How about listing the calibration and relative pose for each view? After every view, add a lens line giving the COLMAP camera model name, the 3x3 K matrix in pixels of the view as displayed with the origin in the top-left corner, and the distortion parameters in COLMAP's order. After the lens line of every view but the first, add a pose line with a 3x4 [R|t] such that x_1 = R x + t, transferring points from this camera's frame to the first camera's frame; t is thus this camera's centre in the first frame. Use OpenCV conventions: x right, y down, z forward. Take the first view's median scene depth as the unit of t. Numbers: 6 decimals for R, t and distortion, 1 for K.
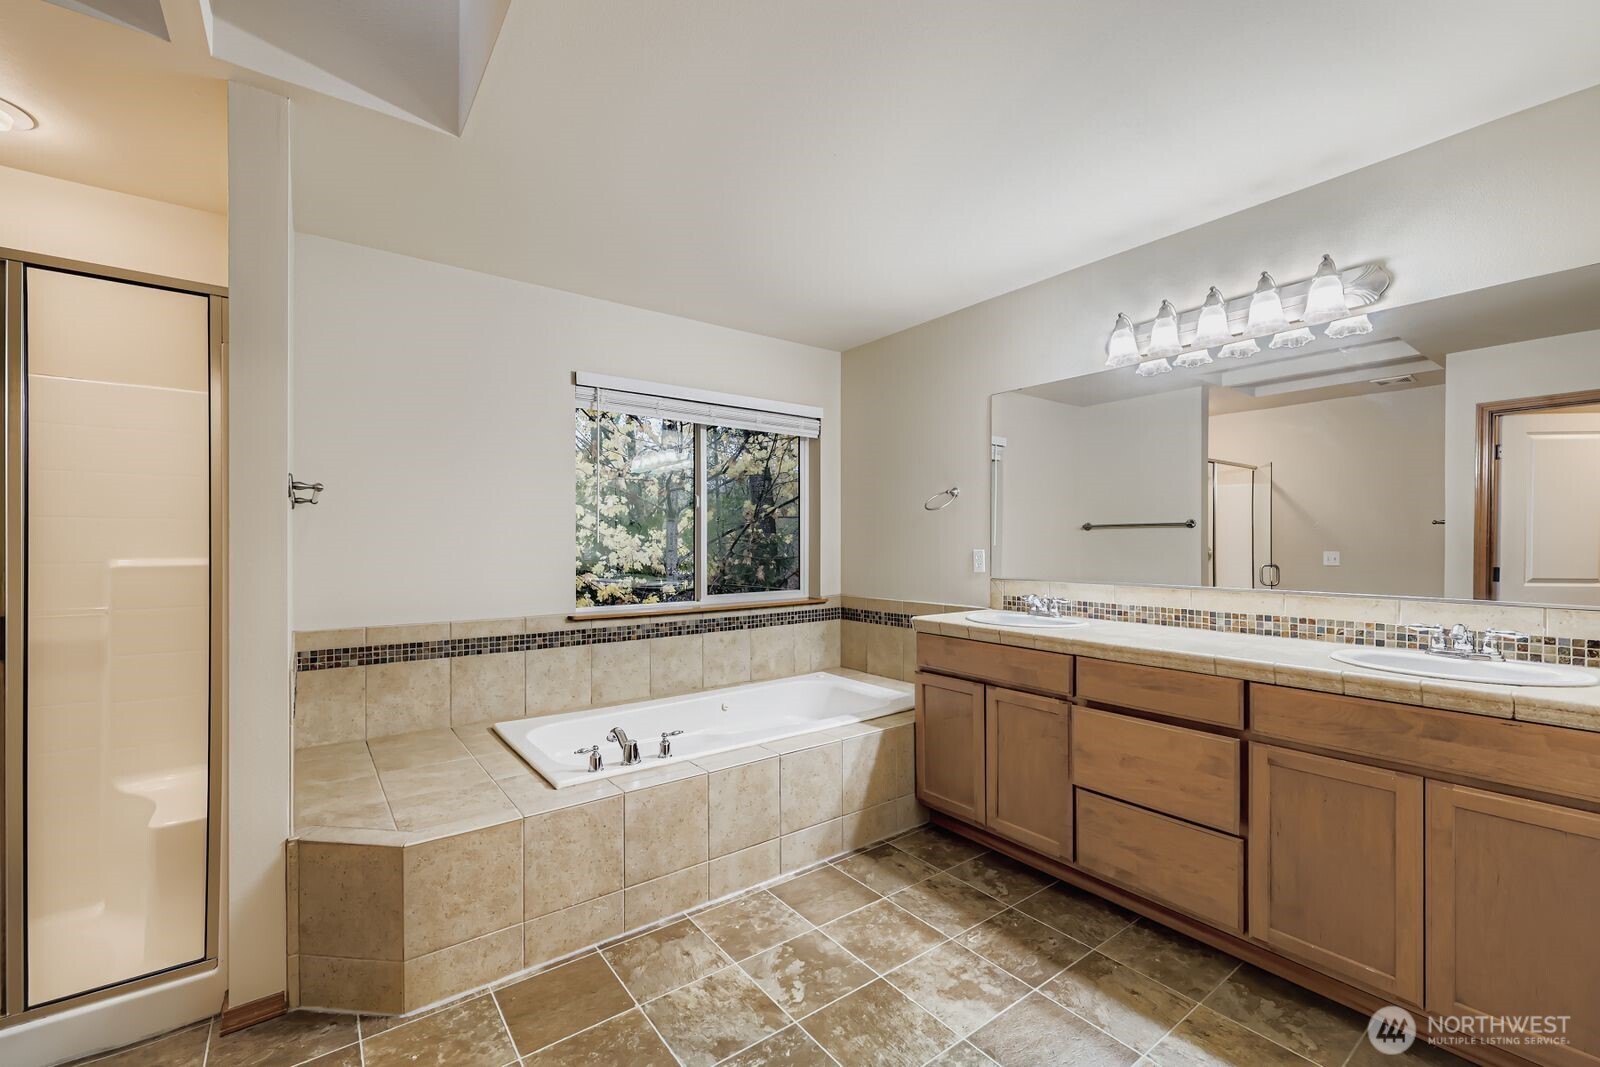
lens RADIAL K [[653.9, 0, 813.9], [0, 653.9, 541.6], [0, 0, 1]] dist [0.000035, 0.000208]
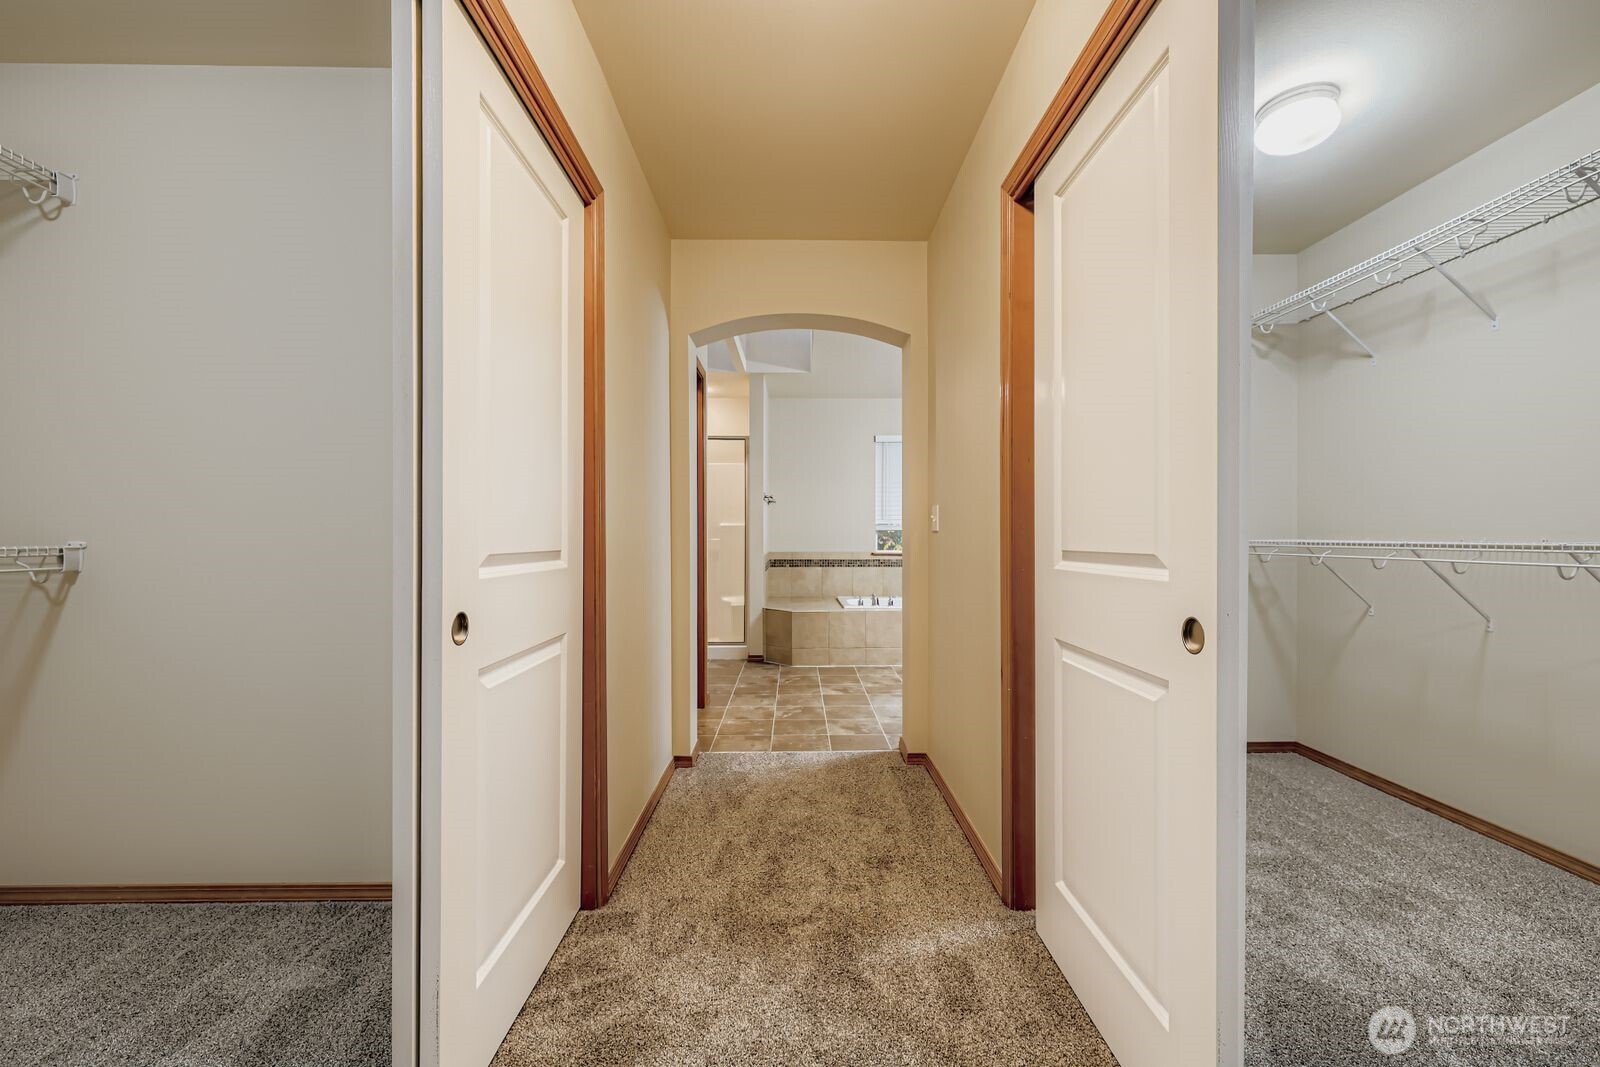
lens RADIAL K [[681.9, 0, 800.9], [0, 681.9, 535.7], [0, 0, 1]] dist [0.004155, 0.000296]
pose [[0.789169, -0.003338, -0.614167, 0.951788], [-0.000409, 0.999982, -0.005960, 0.089835], [0.614176, 0.004954, 0.789154, -1.041018]]
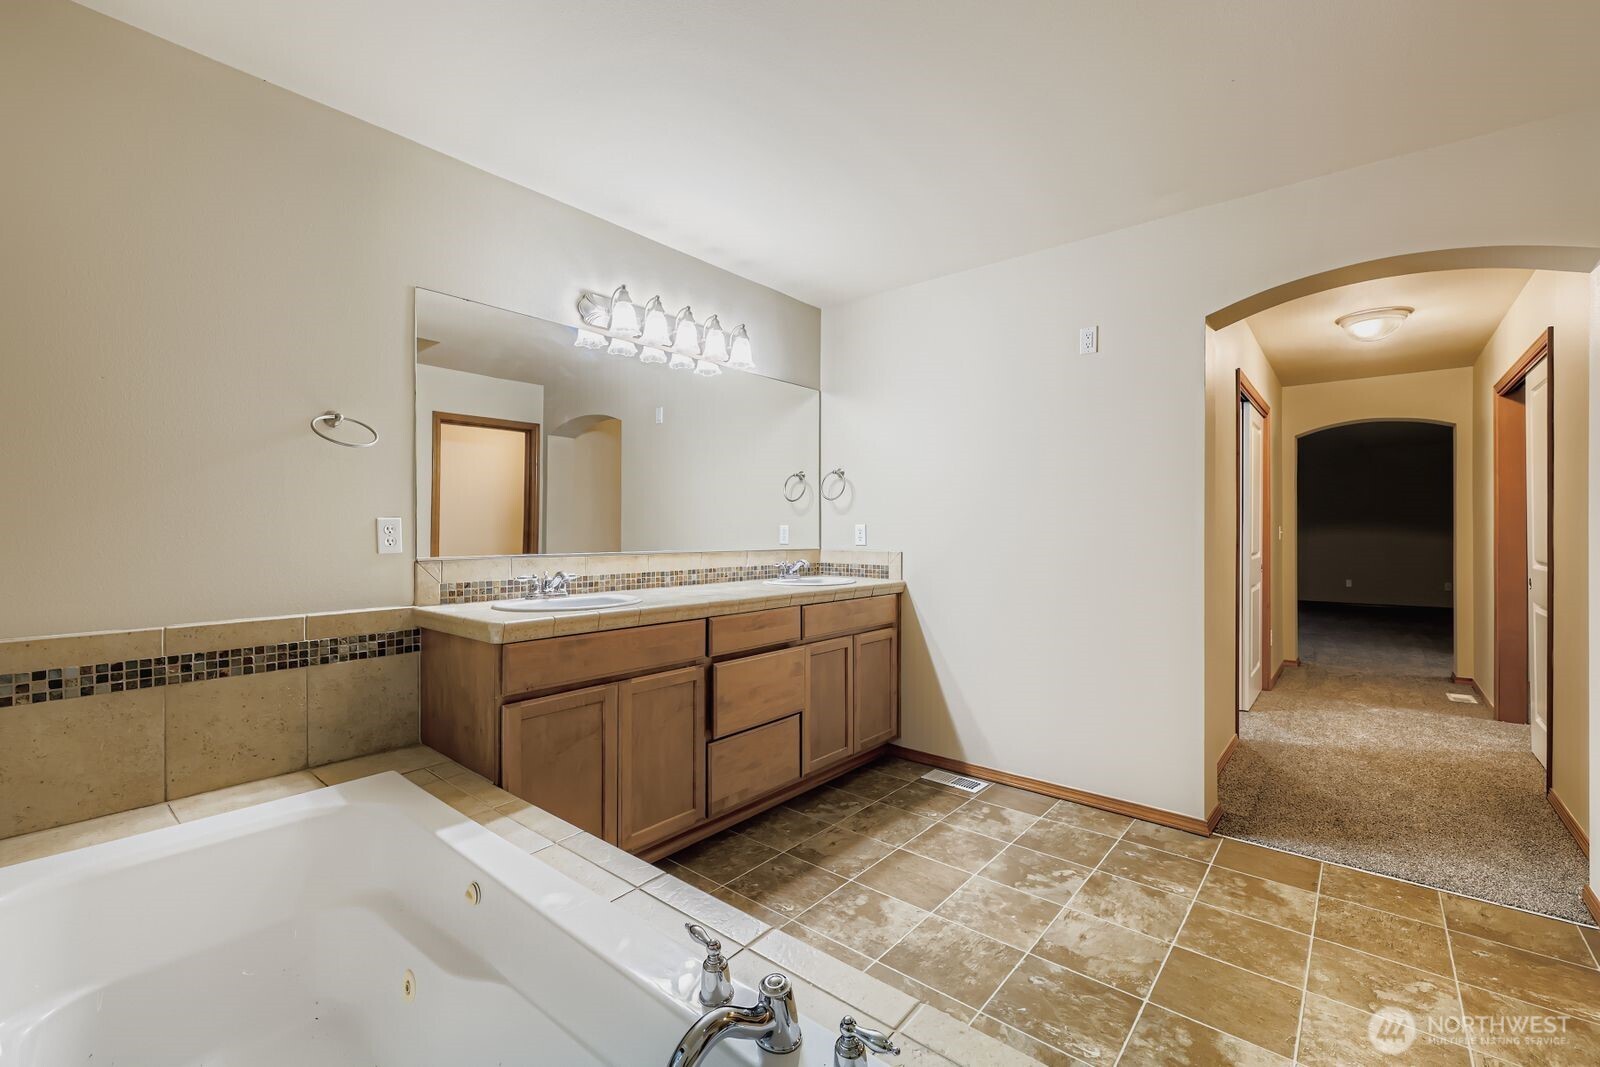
lens RADIAL K [[681.9, 0, 809.8], [0, 681.9, 538.1], [0, 0, 1]] dist [0.004155, 0.000296]
pose [[-0.219484, -0.014108, 0.975514, -0.871606], [-0.005228, 0.999898, 0.013285, 0.035610], [-0.975602, -0.002184, -0.219535, 1.314917]]
